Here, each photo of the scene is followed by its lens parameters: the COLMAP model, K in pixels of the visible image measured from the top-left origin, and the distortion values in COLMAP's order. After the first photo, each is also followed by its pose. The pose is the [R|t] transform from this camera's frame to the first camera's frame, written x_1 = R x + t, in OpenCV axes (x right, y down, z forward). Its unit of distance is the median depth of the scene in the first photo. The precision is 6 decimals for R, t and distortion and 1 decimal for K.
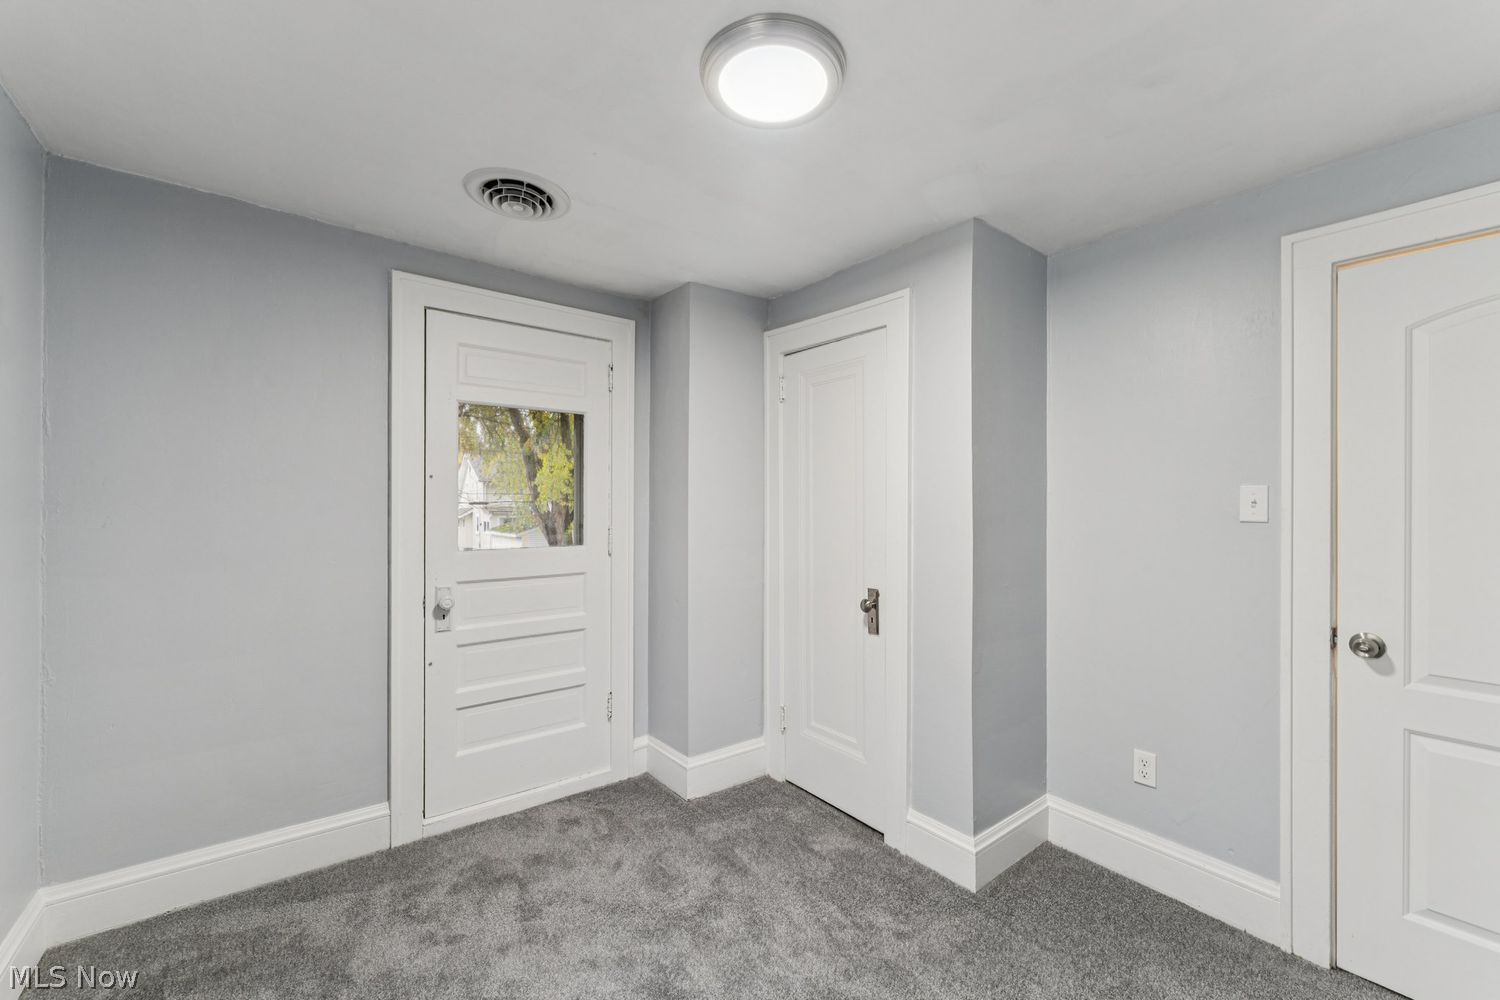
lens RADIAL K [[601.5, 0, 744.0], [0, 601.5, 501.2], [0, 0, 1]] dist [-0.000243, 0.000021]
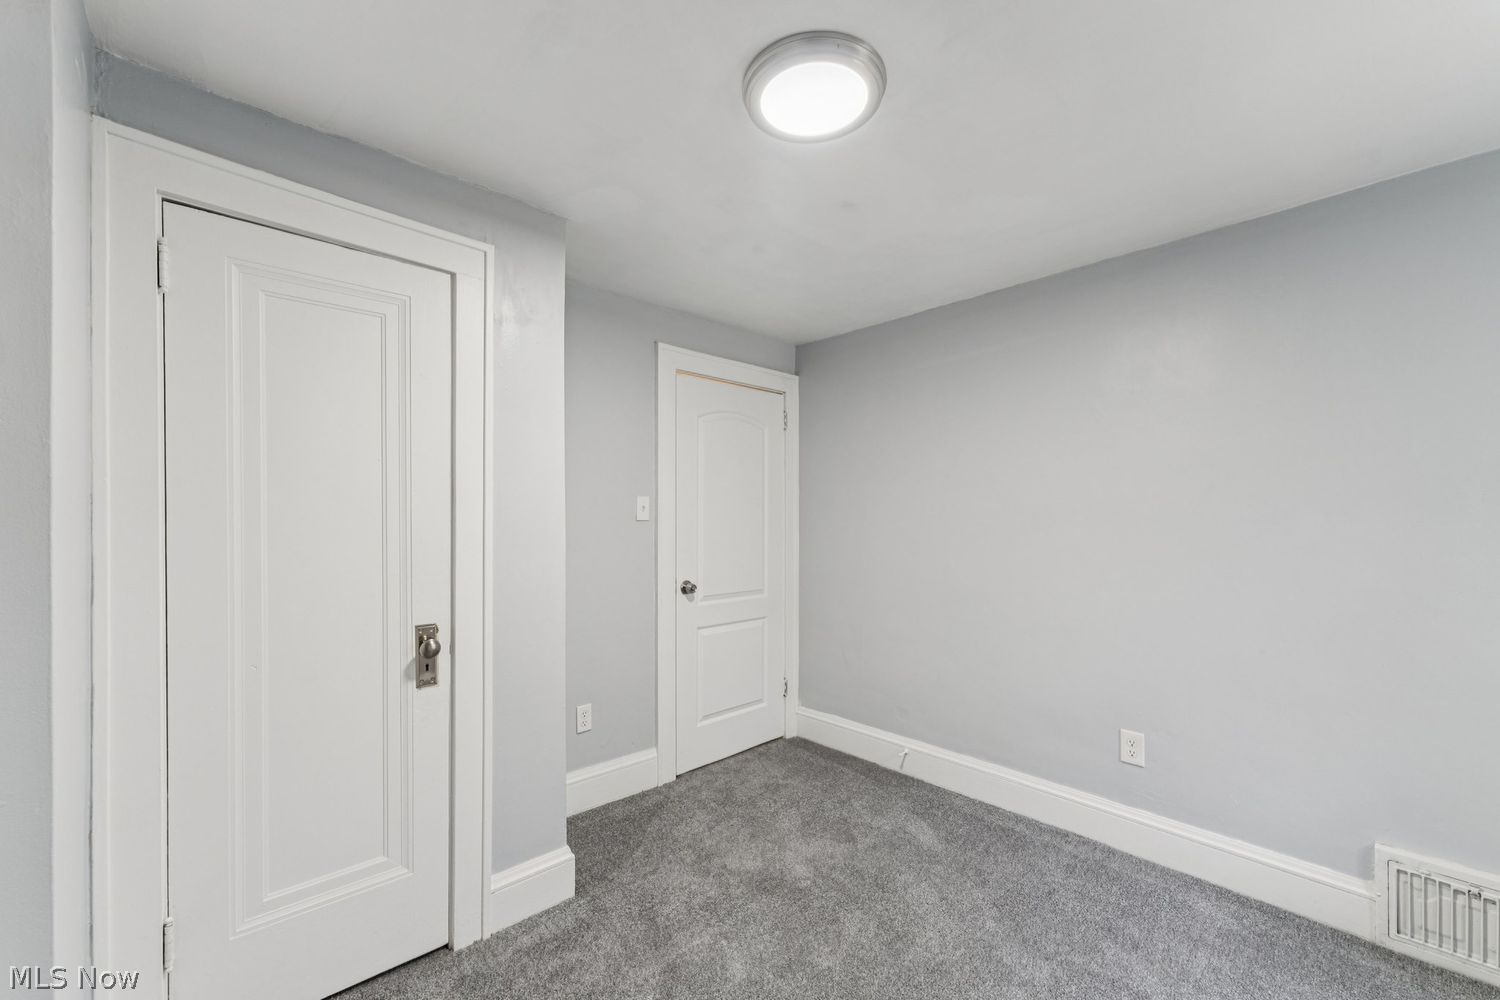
lens RADIAL K [[601.5, 0, 744.0], [0, 601.5, 501.2], [0, 0, 1]] dist [-0.000243, 0.000021]
pose [[-0.087165, 0.012089, 0.996121, -0.686498], [-0.014416, 0.999806, -0.013395, 0.002145], [-0.996090, -0.015528, -0.086974, 0.864510]]
